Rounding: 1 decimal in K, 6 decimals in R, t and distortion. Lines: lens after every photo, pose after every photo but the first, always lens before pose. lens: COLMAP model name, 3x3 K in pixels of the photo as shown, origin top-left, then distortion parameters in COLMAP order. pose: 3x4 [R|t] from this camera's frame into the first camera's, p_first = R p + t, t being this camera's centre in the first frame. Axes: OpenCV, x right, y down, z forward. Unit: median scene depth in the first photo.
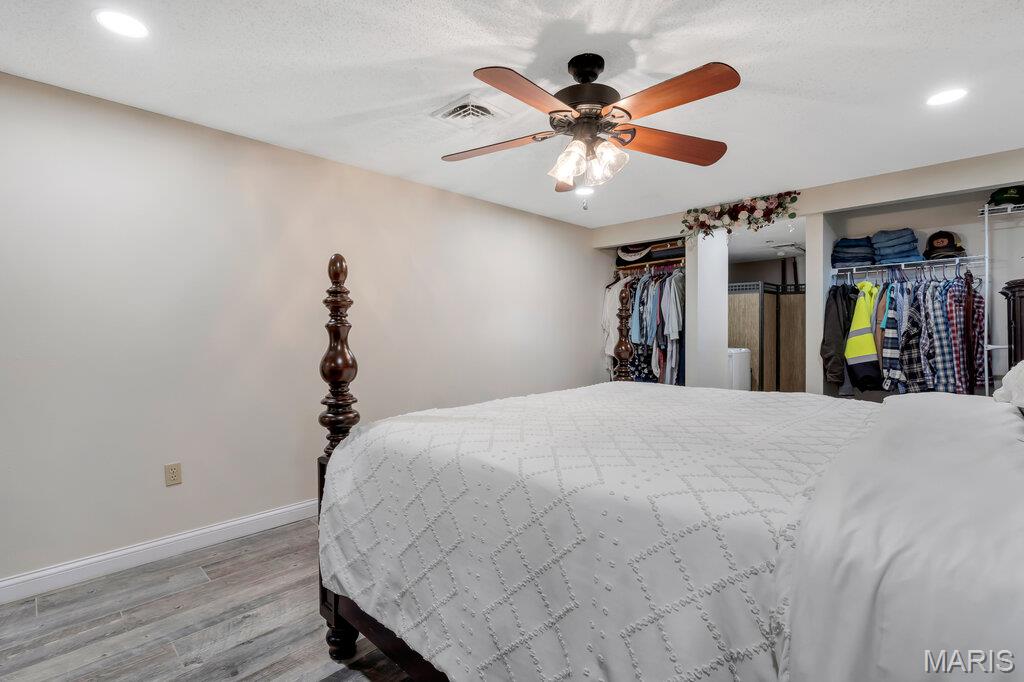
lens RADIAL K [[469.2, 0, 511.9], [0, 469.2, 336.7], [0, 0, 1]] dist [-0.005357, 0.001520]
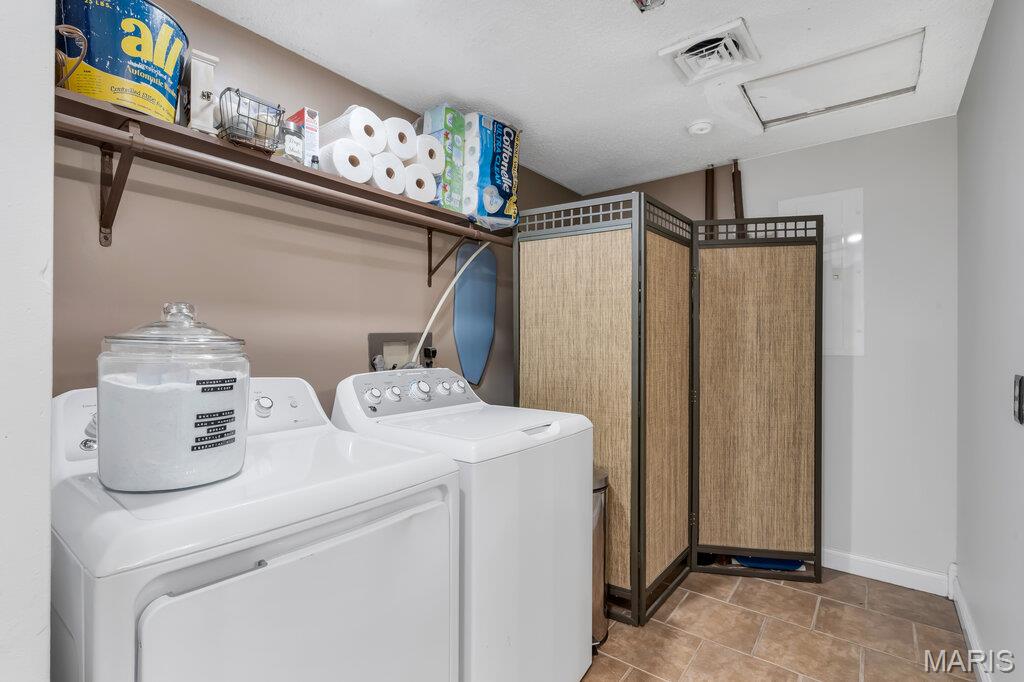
lens RADIAL K [[469.2, 0, 508.6], [0, 469.2, 340.9], [0, 0, 1]] dist [-0.005357, 0.001520]
pose [[0.994946, 0.003748, 0.100342, 0.392596], [-0.002096, 0.999861, -0.016571, -0.012386], [-0.100390, 0.016277, 0.994815, 0.660060]]
